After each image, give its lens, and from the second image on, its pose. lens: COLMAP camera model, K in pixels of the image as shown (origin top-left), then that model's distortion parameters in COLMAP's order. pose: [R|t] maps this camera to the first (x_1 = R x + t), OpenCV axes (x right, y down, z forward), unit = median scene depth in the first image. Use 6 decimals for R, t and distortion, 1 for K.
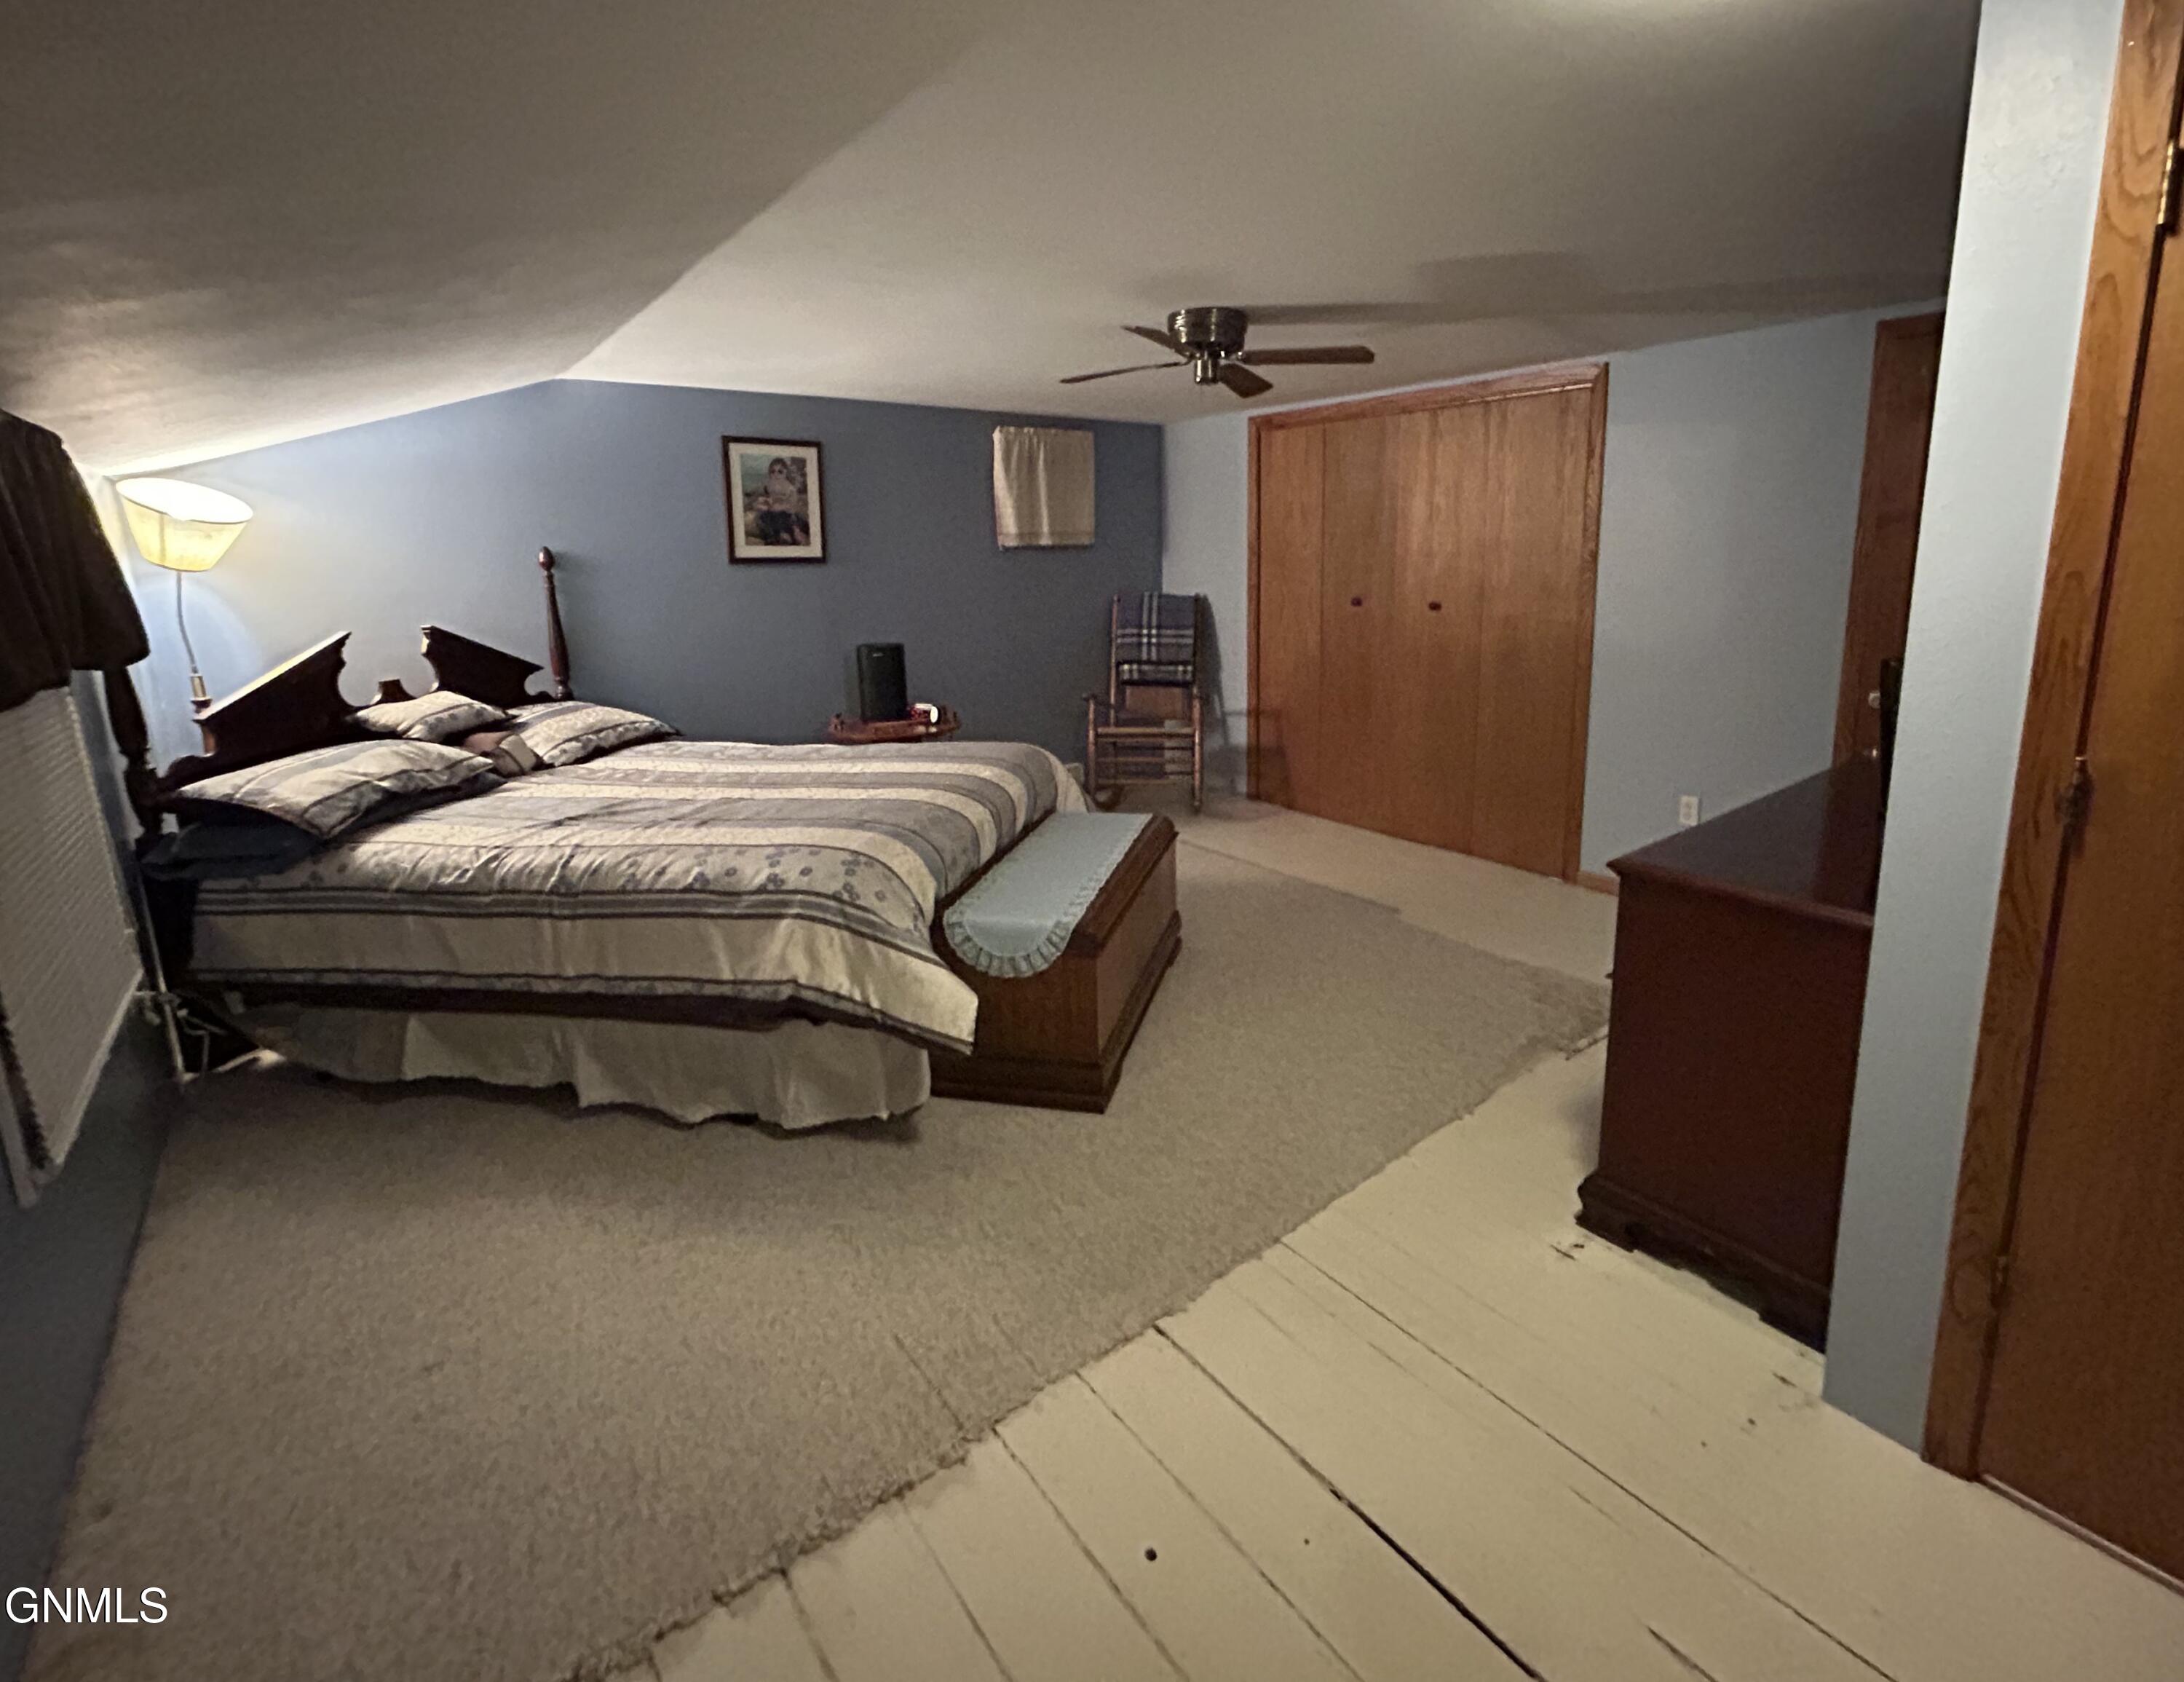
lens RADIAL K [[935.0, 0, 1092.7], [0, 935.0, 707.2], [0, 0, 1]] dist [-0.001086, -0.000228]
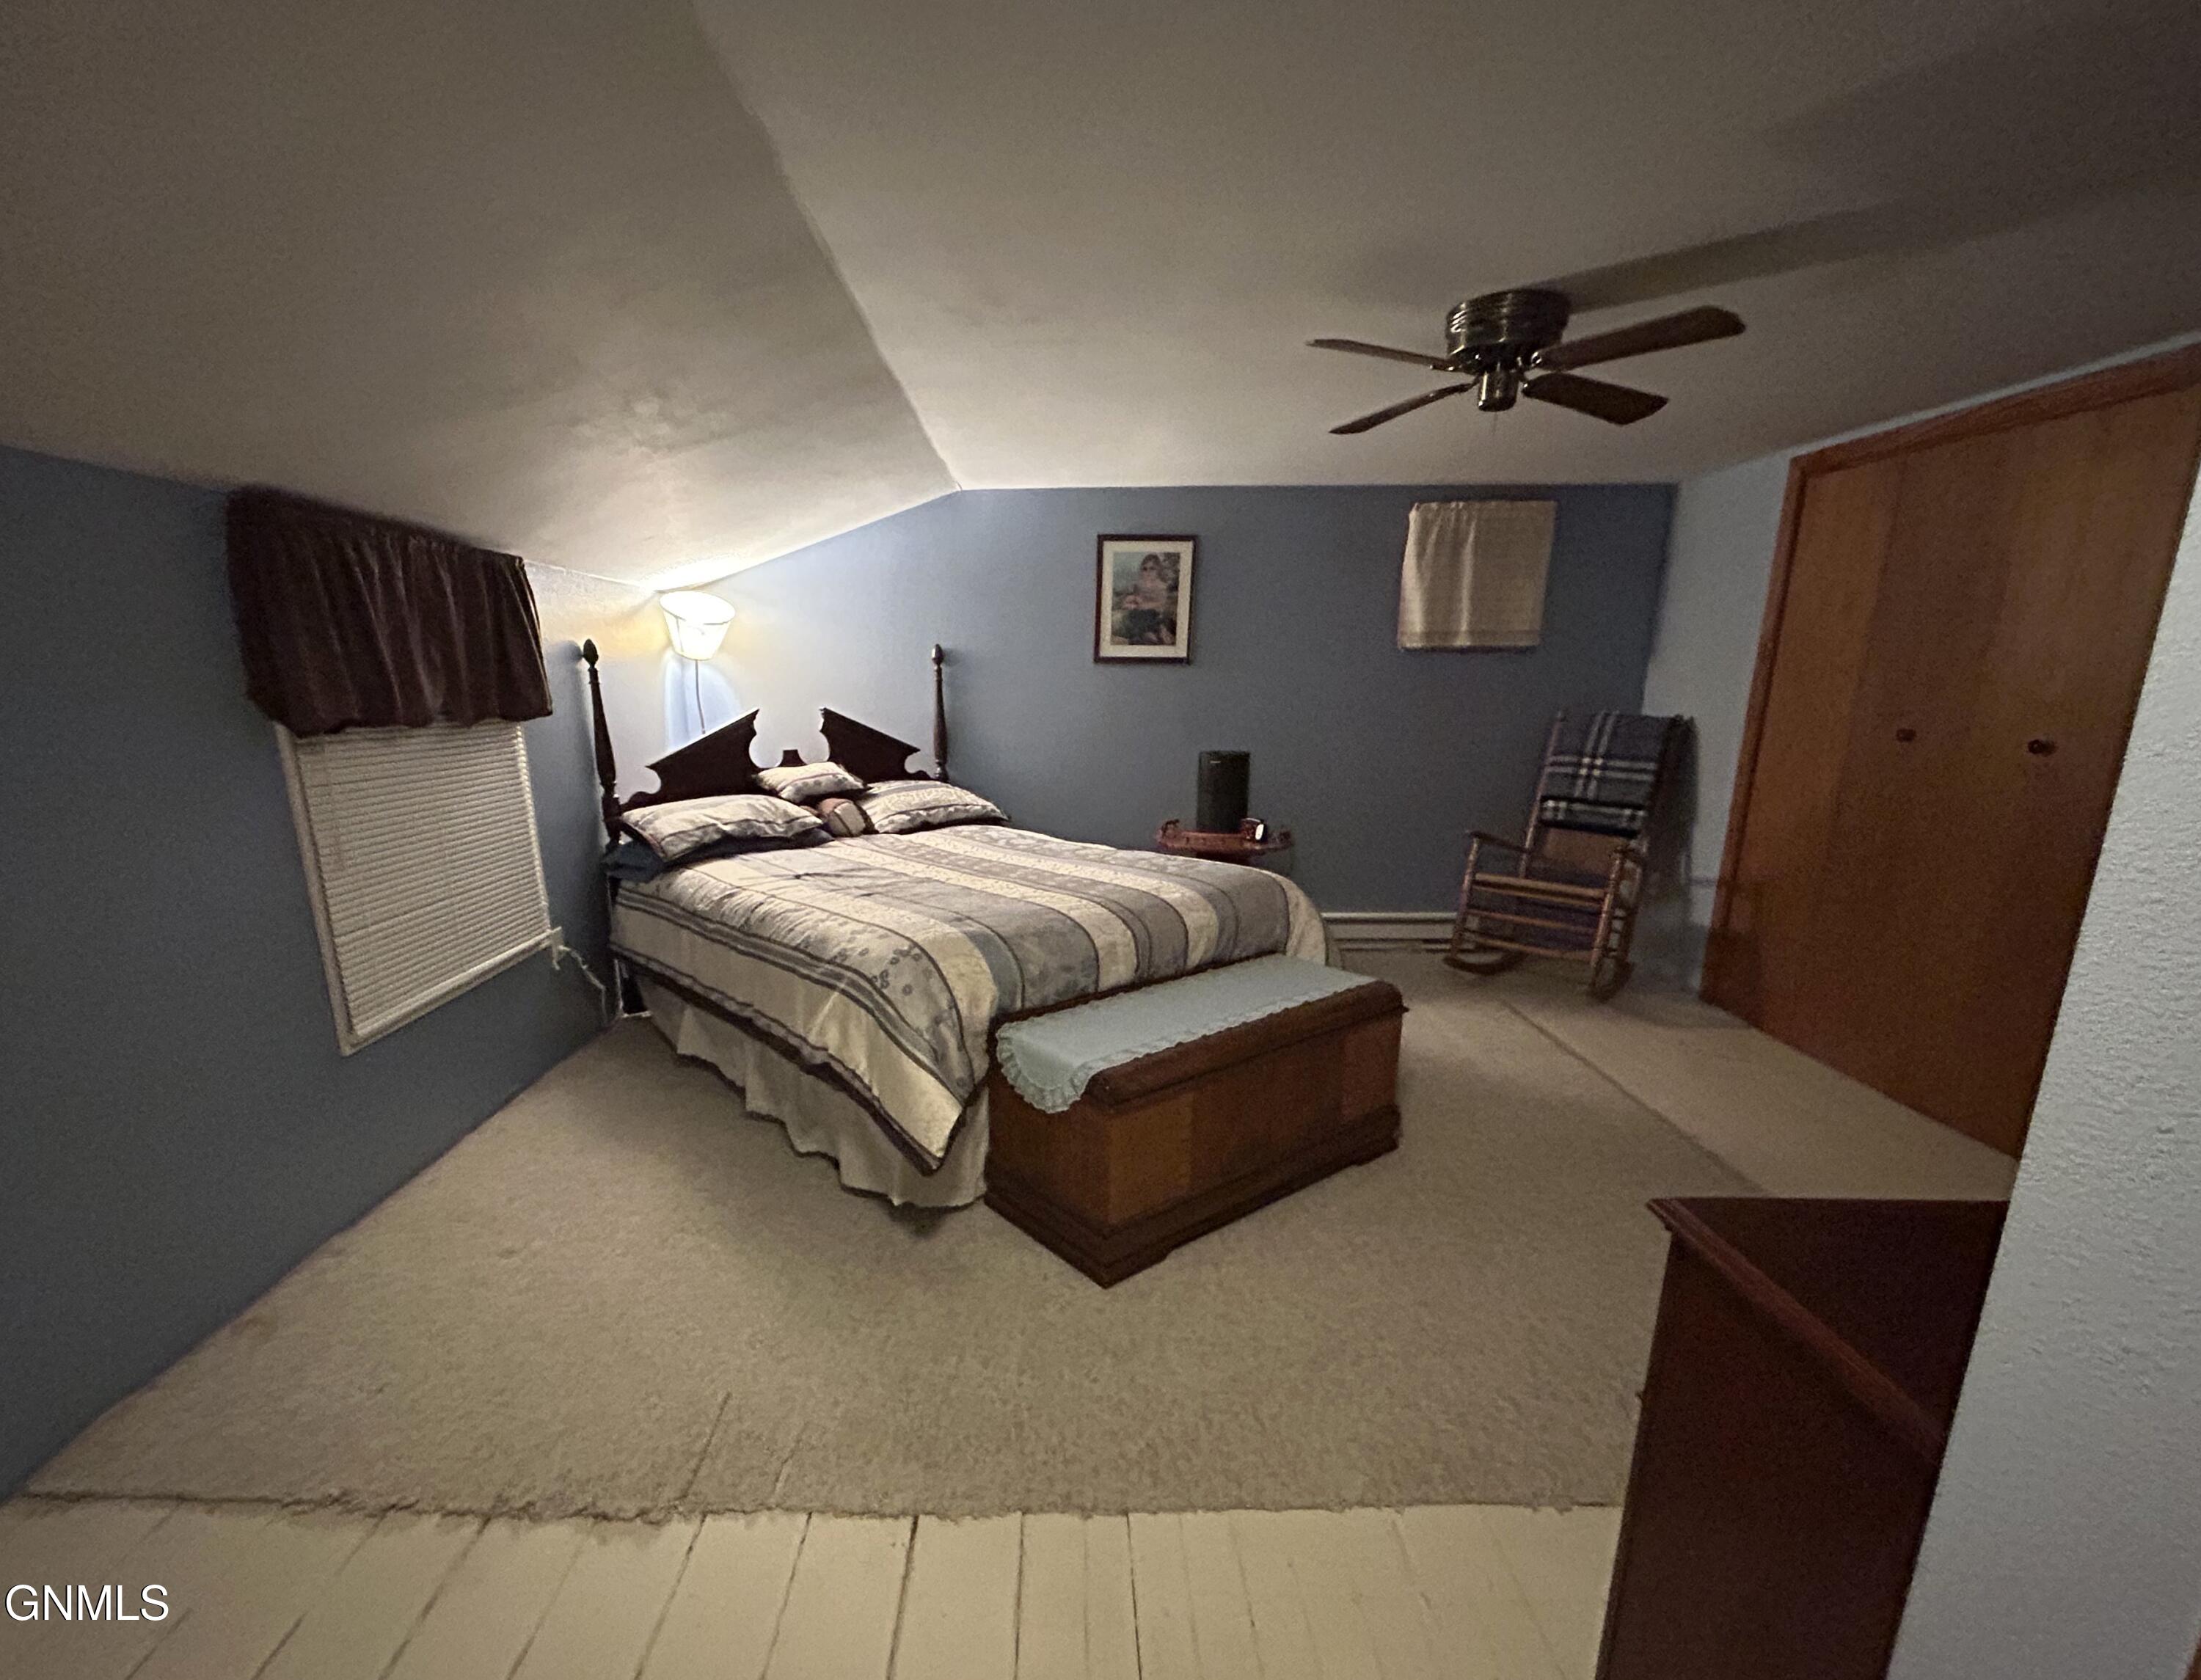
lens RADIAL K [[939.1, 0, 1094.2], [0, 939.1, 896.3], [0, 0, 1]] dist [0.000292, -0.000292]
pose [[0.800811, 0.155020, -0.578507, 0.280783], [-0.110190, 0.987568, 0.112103, -0.017109], [0.588694, -0.026027, 0.807937, 0.177905]]
